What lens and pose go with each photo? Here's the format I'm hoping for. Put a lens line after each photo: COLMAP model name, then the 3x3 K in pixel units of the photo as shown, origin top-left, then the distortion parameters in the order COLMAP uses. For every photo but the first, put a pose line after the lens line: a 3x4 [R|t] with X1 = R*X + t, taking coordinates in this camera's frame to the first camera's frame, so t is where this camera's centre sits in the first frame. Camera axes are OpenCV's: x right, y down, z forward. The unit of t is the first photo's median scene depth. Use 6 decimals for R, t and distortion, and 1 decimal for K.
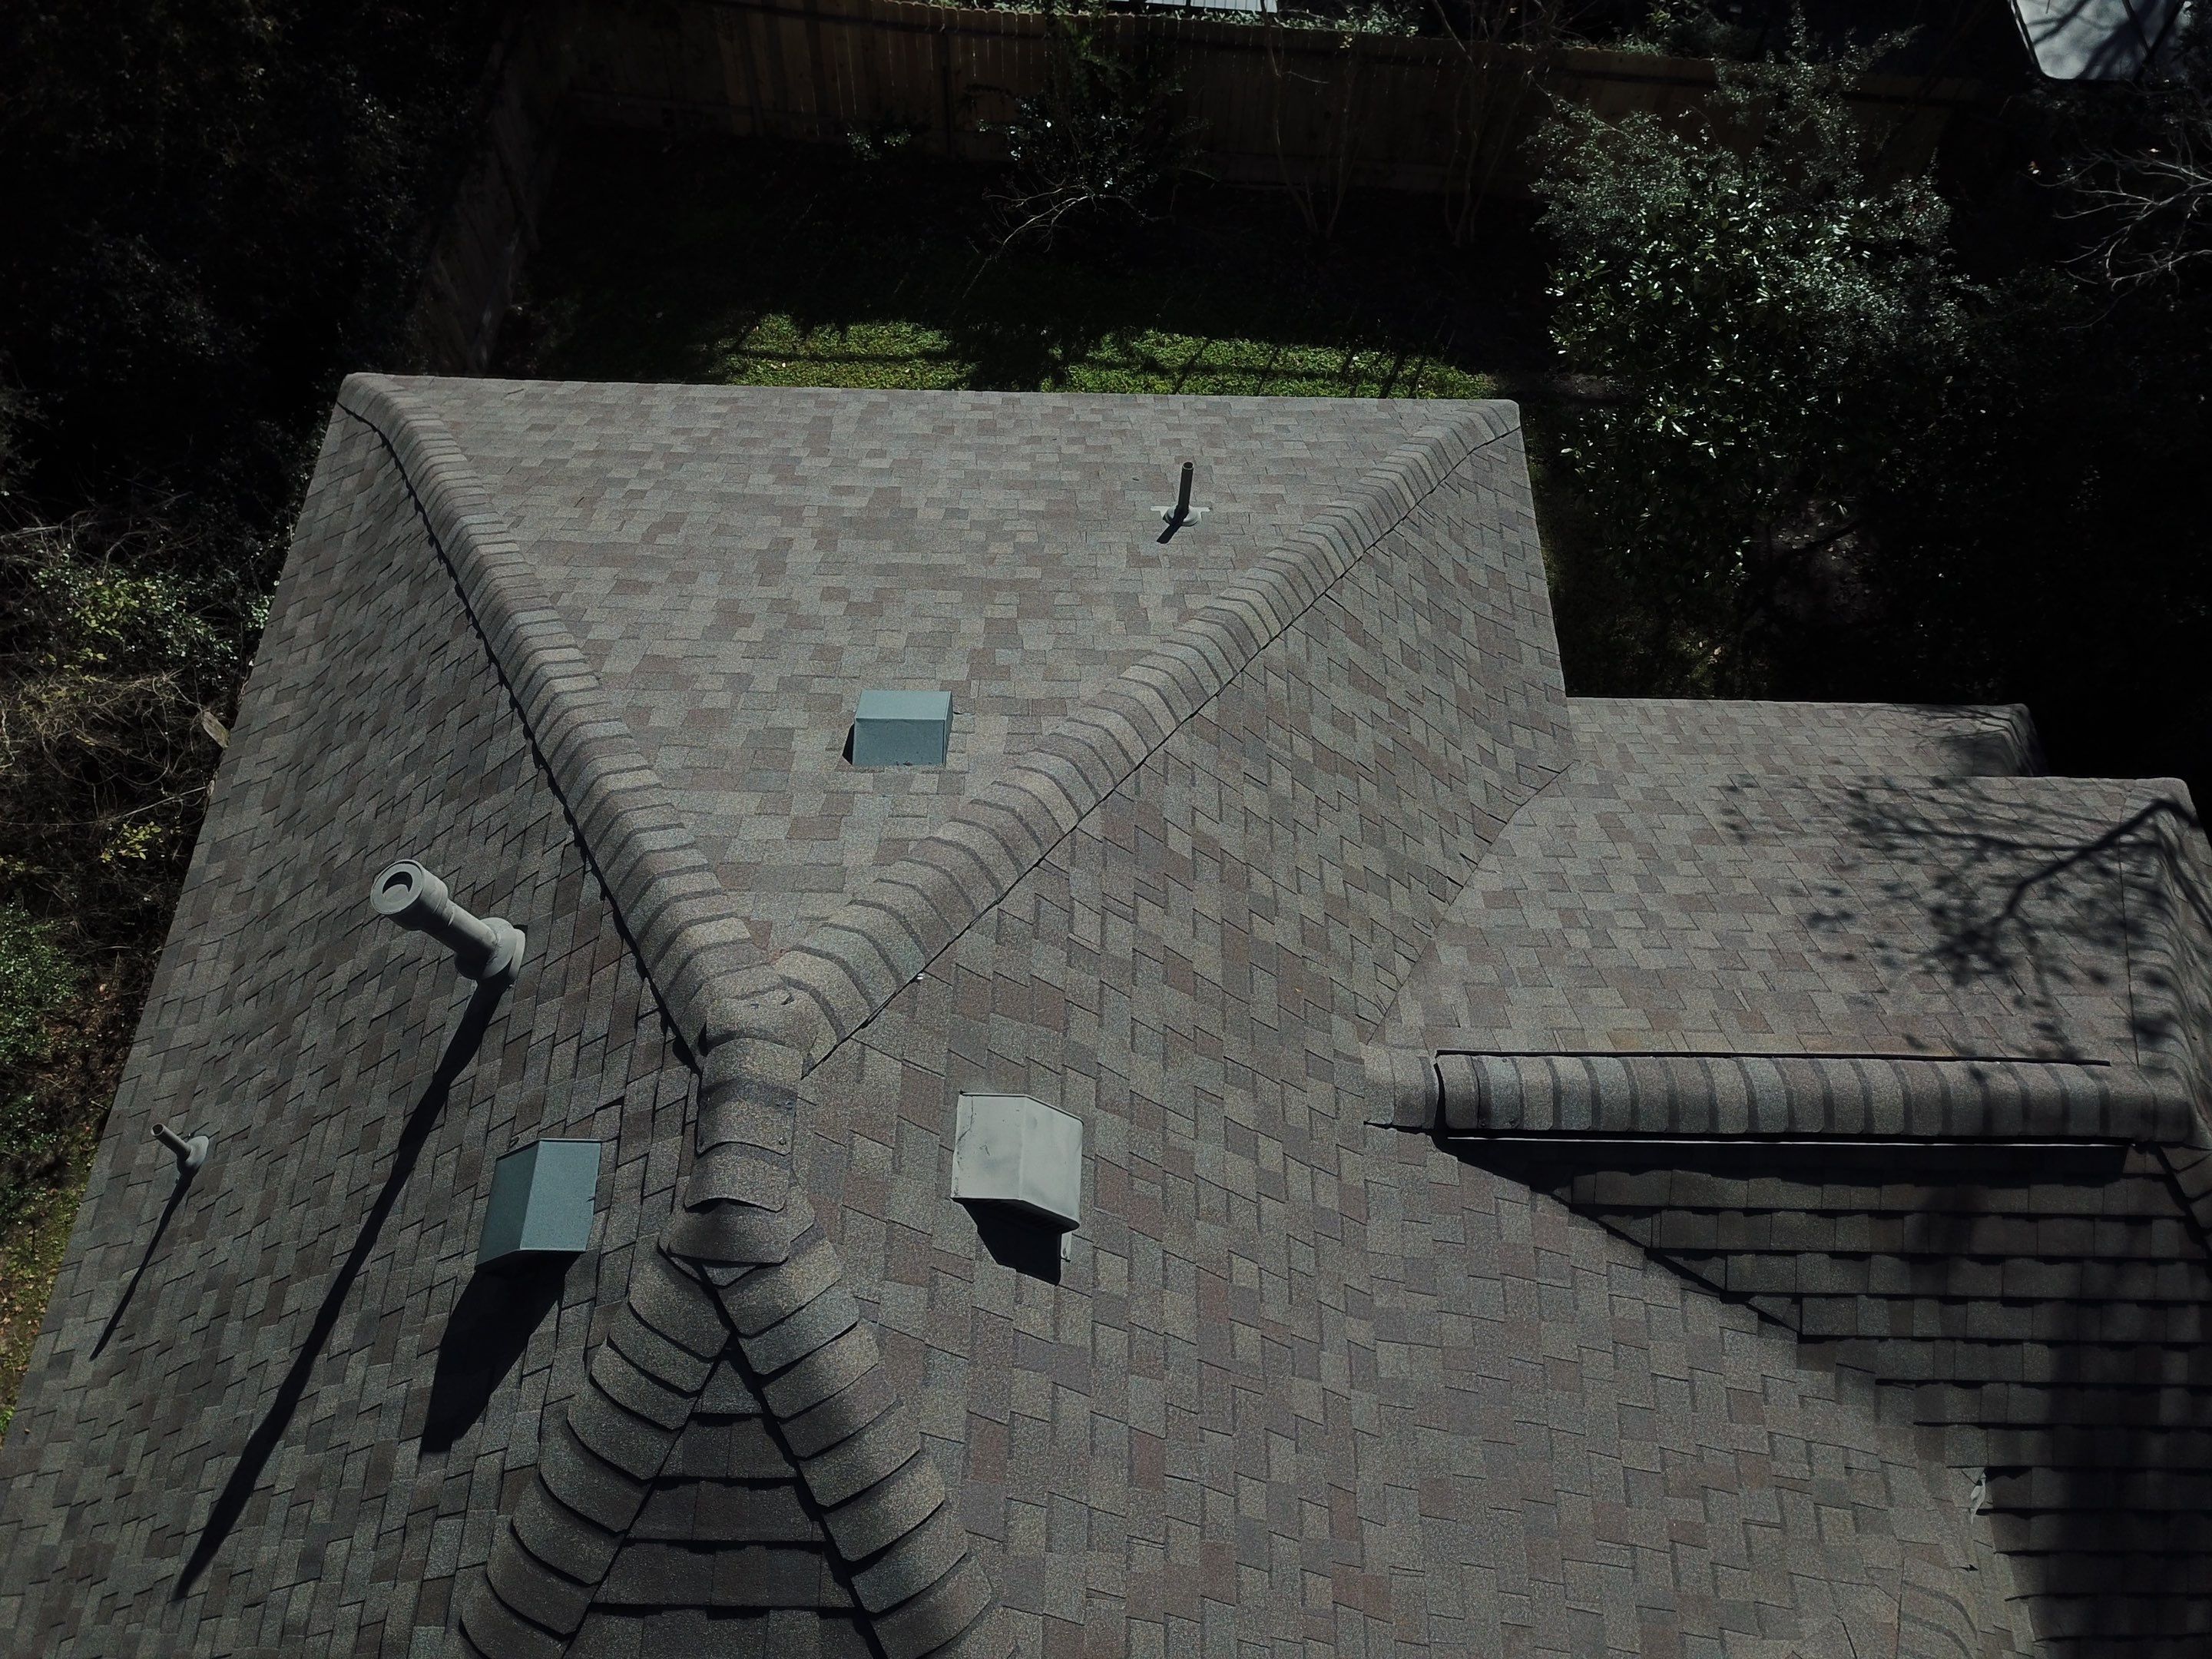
lens RADIAL K [[1699.6, 0, 1097.4], [0, 1699.6, 816.8], [0, 0, 1]] dist [0.000188, 0.005212]
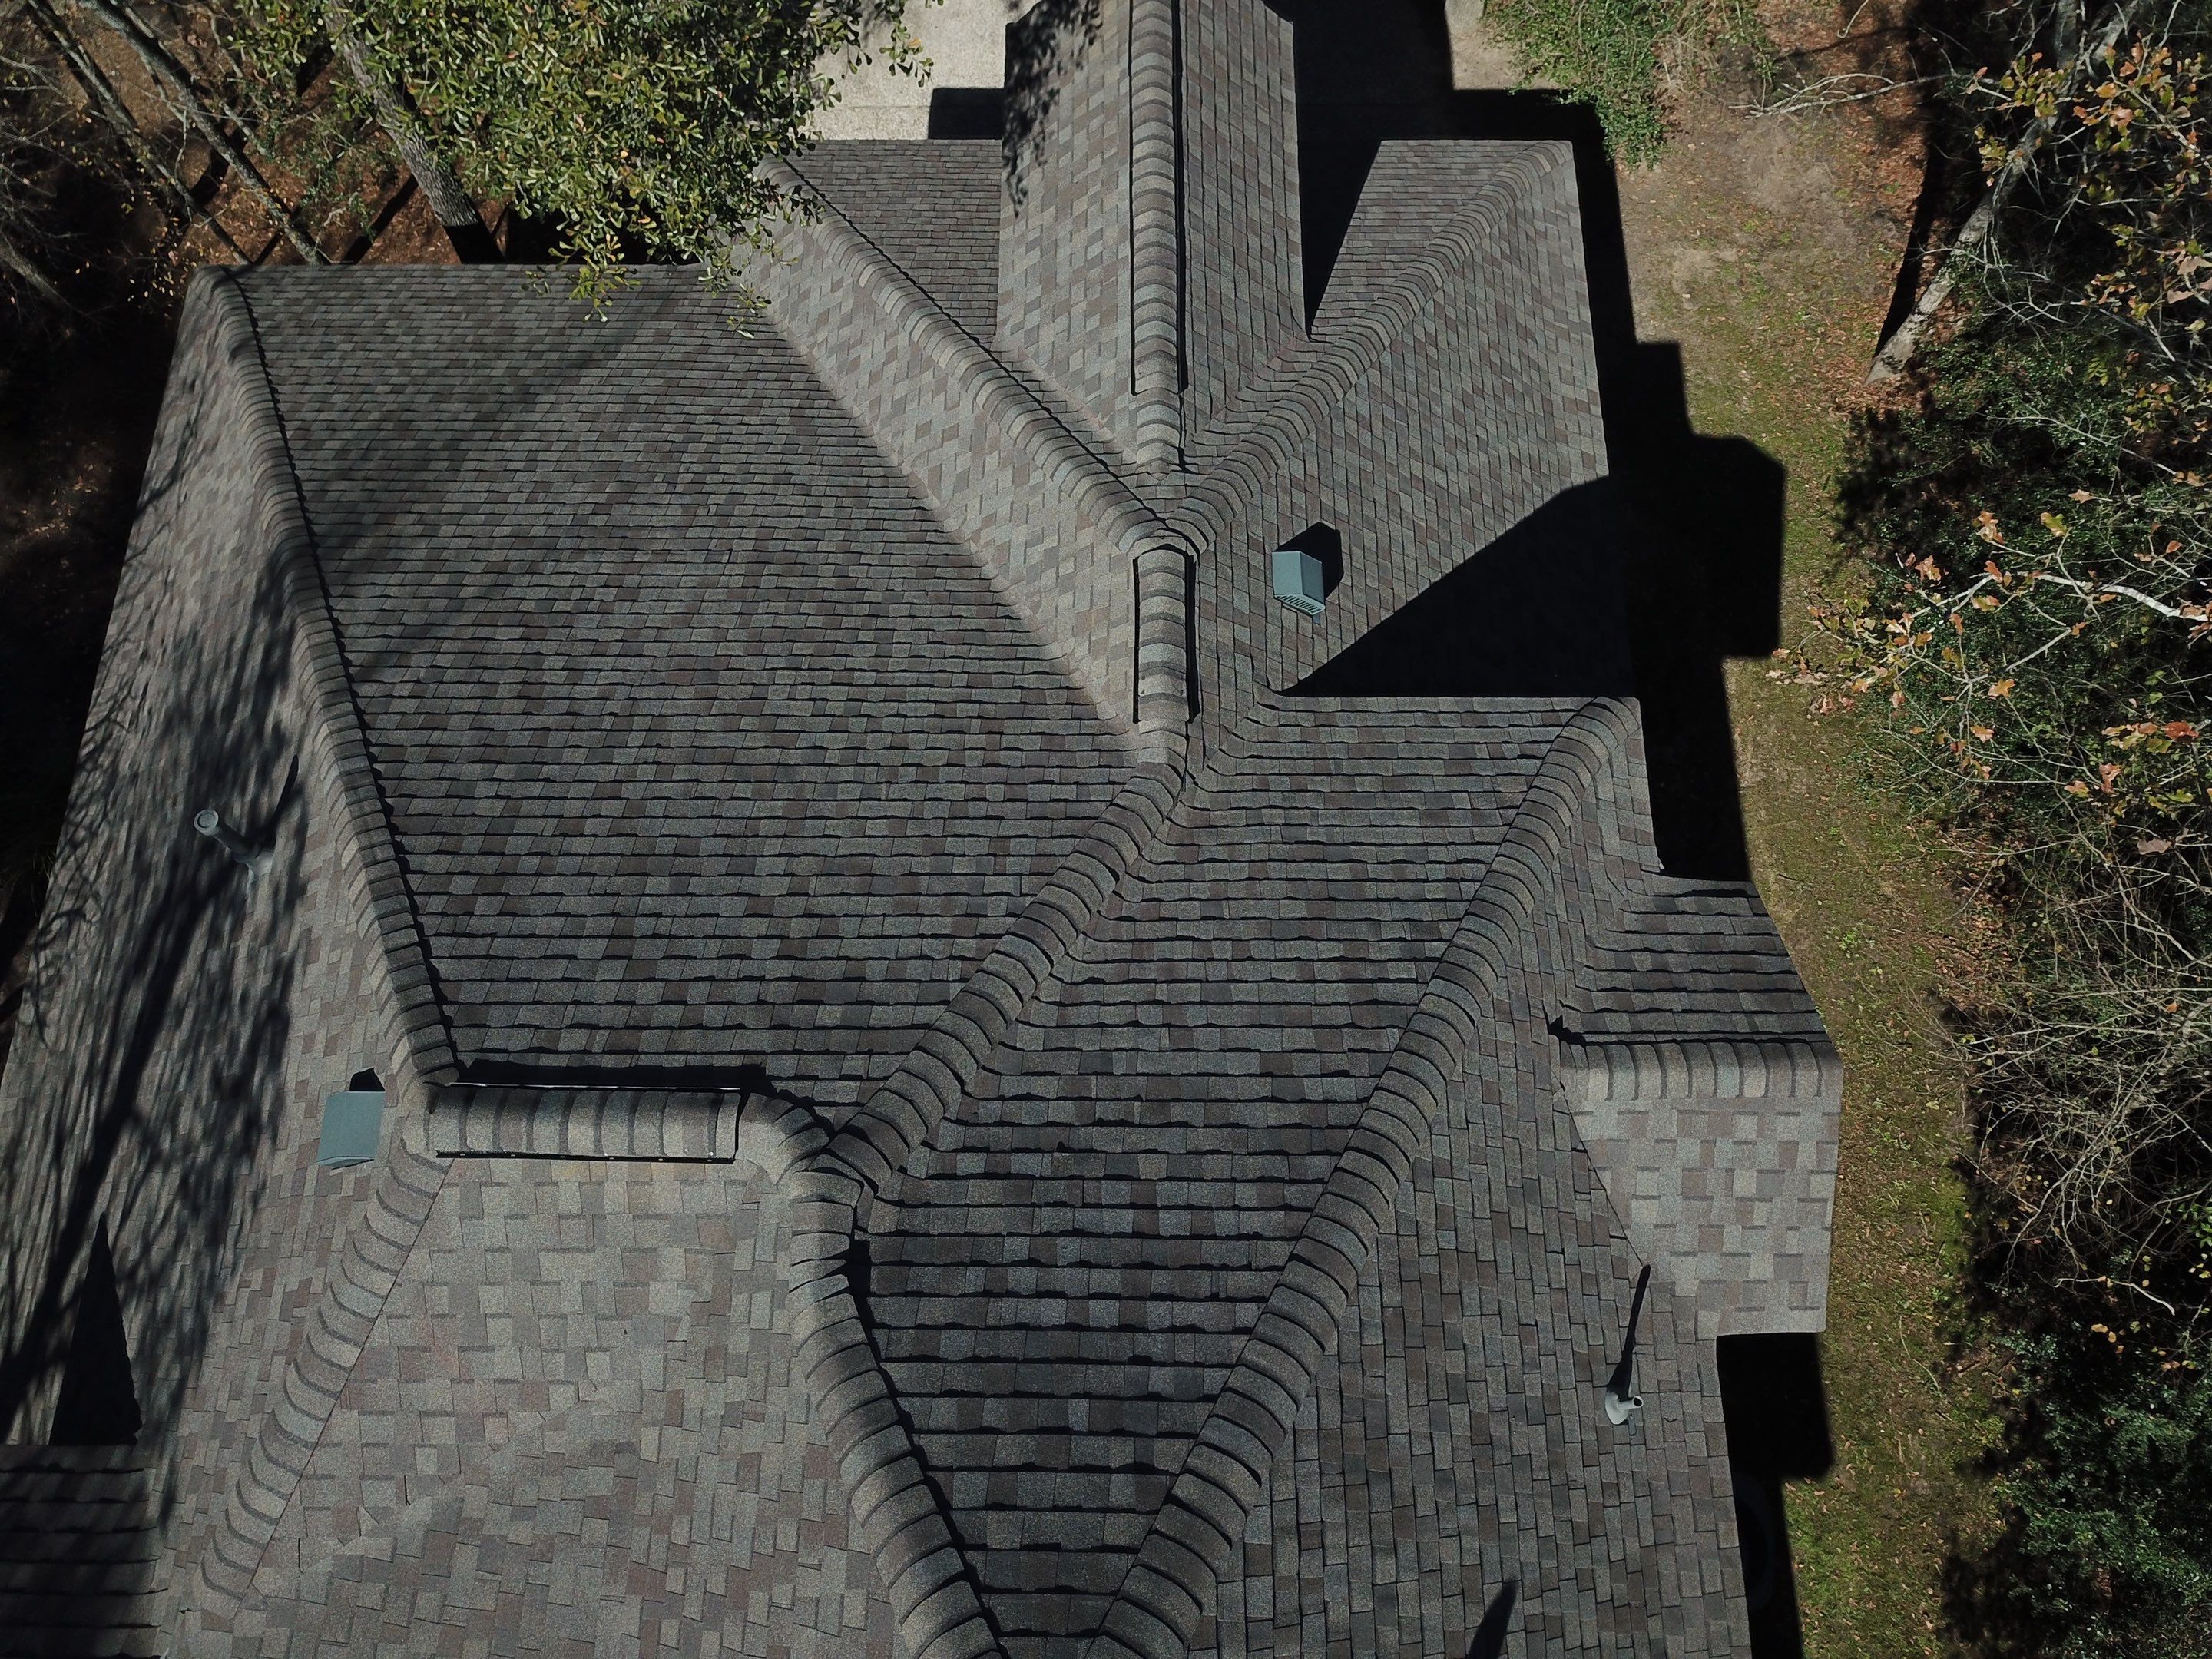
lens RADIAL K [[1689.9, 0, 1097.4], [0, 1689.9, 826.4], [0, 0, 1]] dist [0.016161, -0.013872]
pose [[-0.999742, -0.012080, -0.019254, -0.143611], [-0.007635, -0.619423, 0.785020, -0.199606], [-0.021410, 0.784964, 0.619171, -0.273597]]
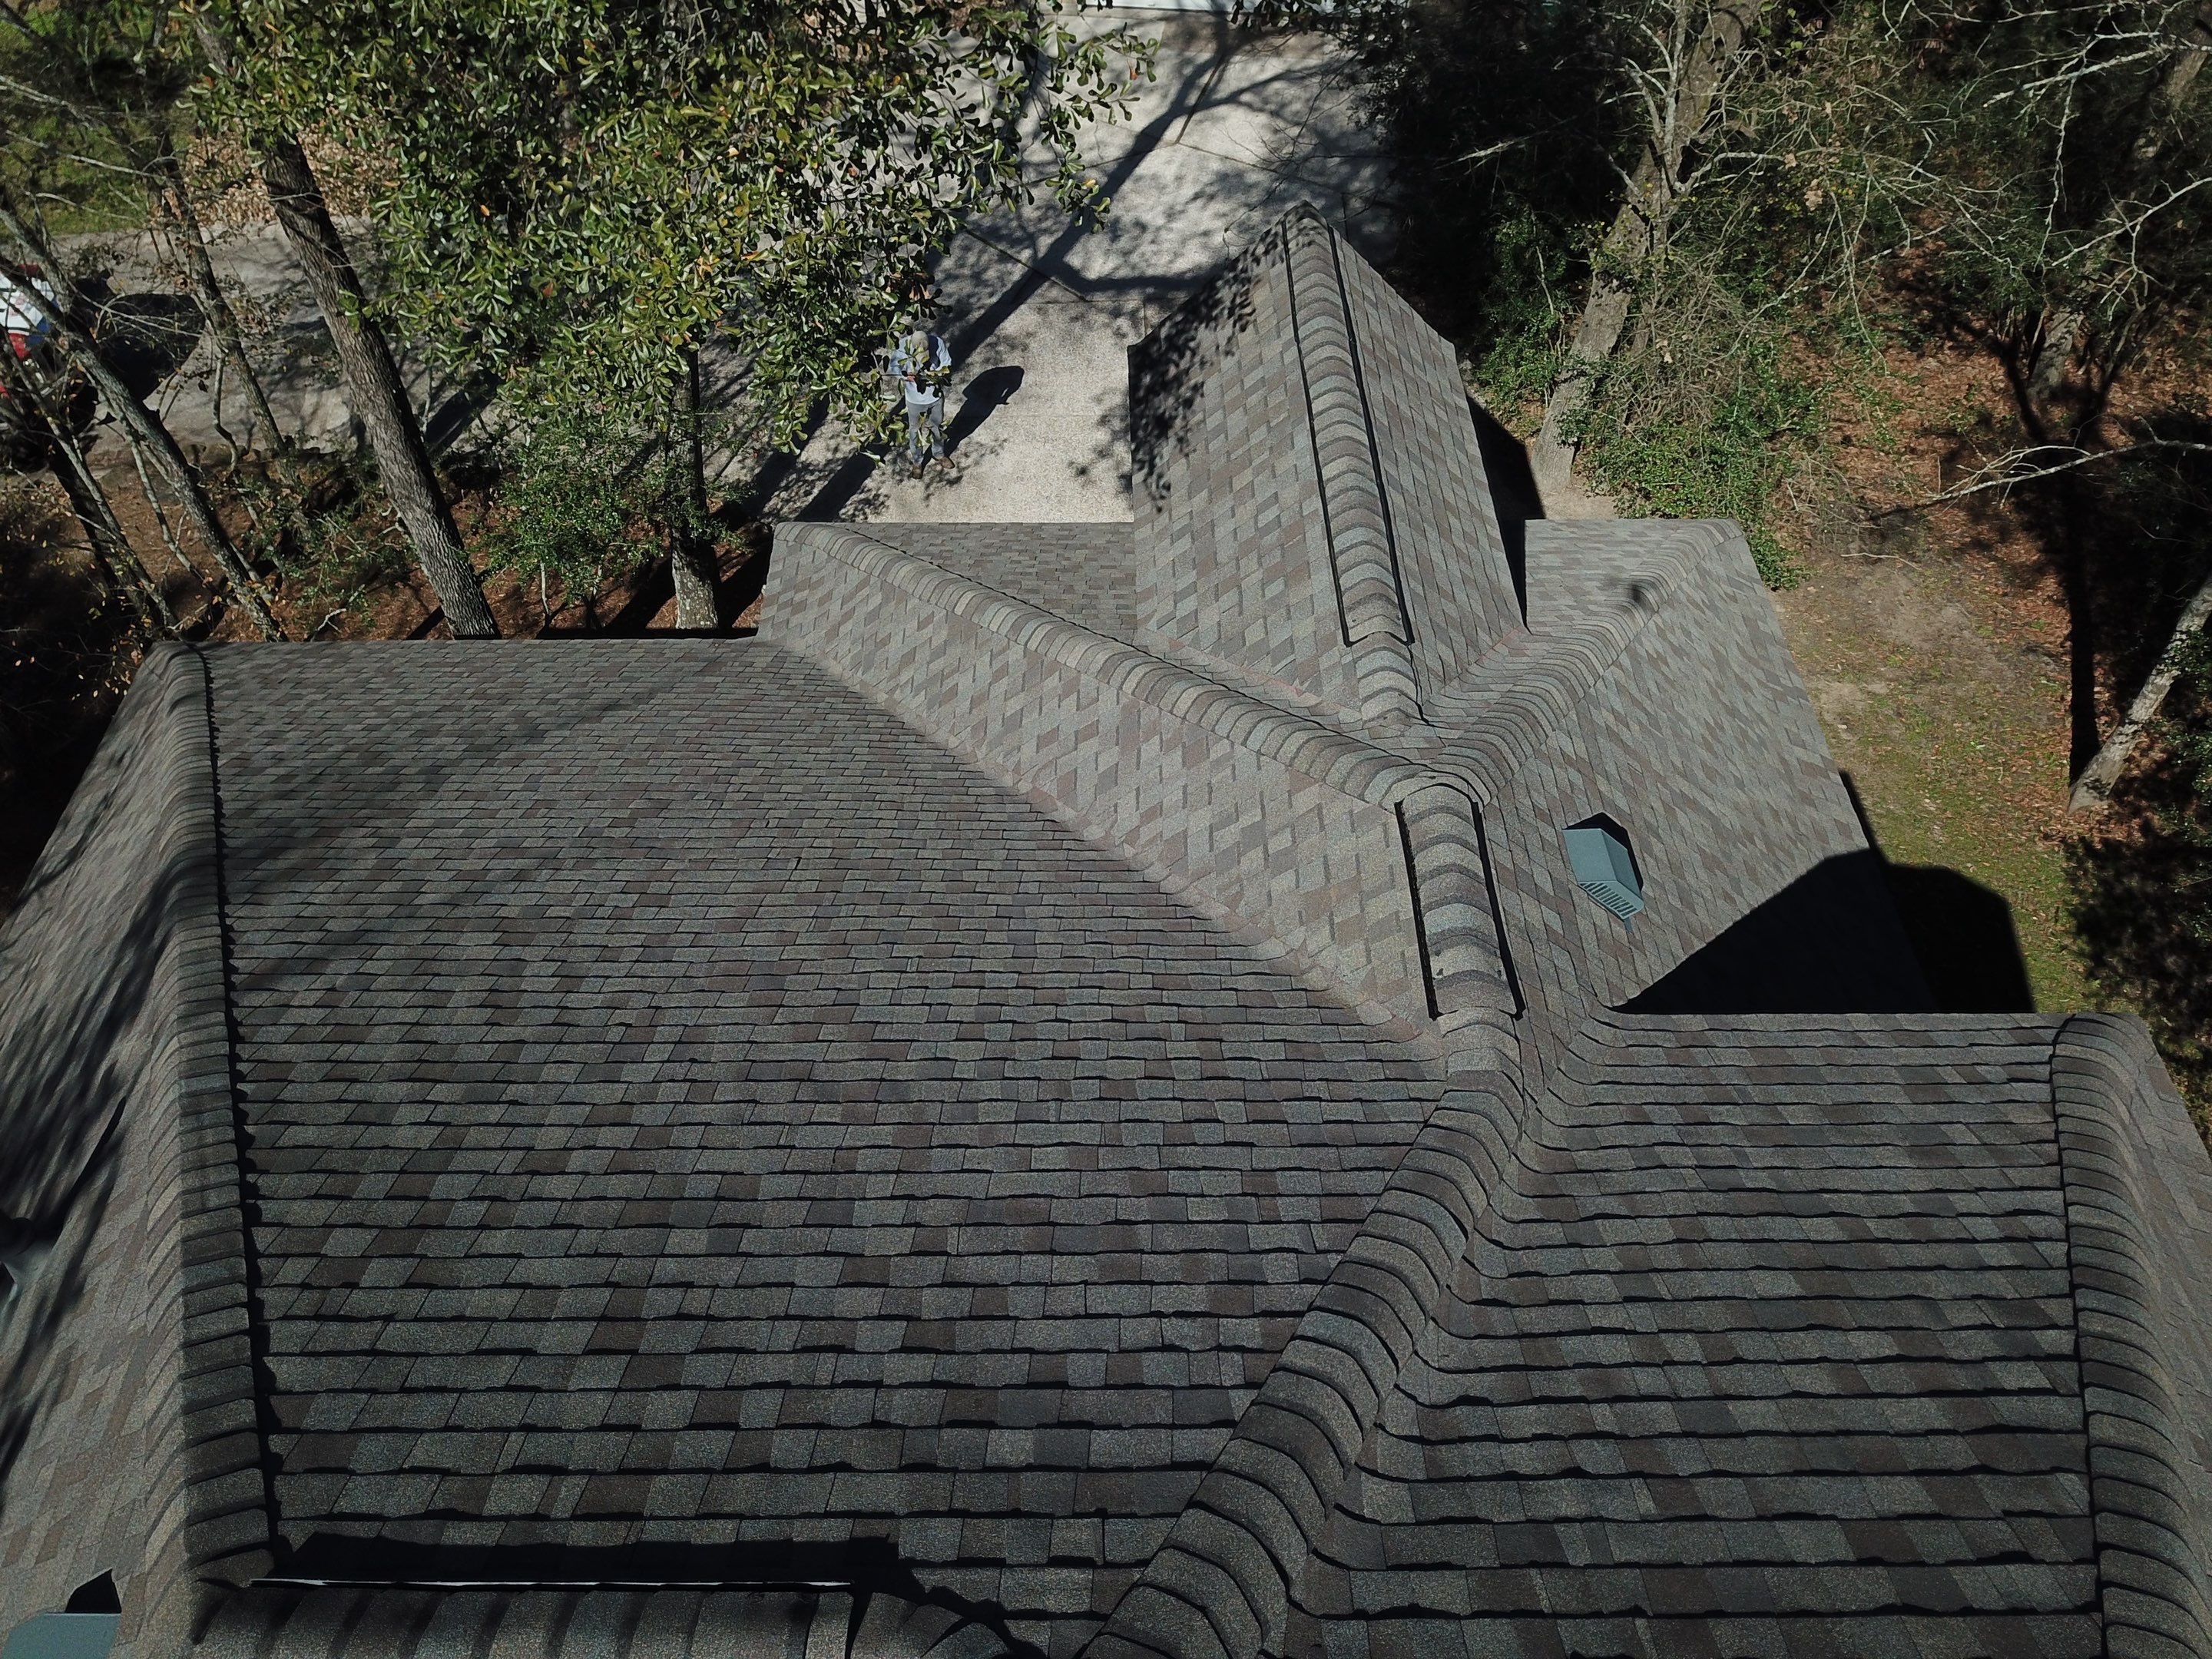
lens RADIAL K [[1692.5, 0, 1097.4], [0, 1692.5, 823.3], [0, 0, 1]] dist [0.007264, -0.006219]
pose [[-0.999525, -0.011763, -0.028488, 0.016175], [-0.023742, -0.295531, 0.955038, 0.140933], [-0.019654, 0.955261, 0.295112, 0.188202]]
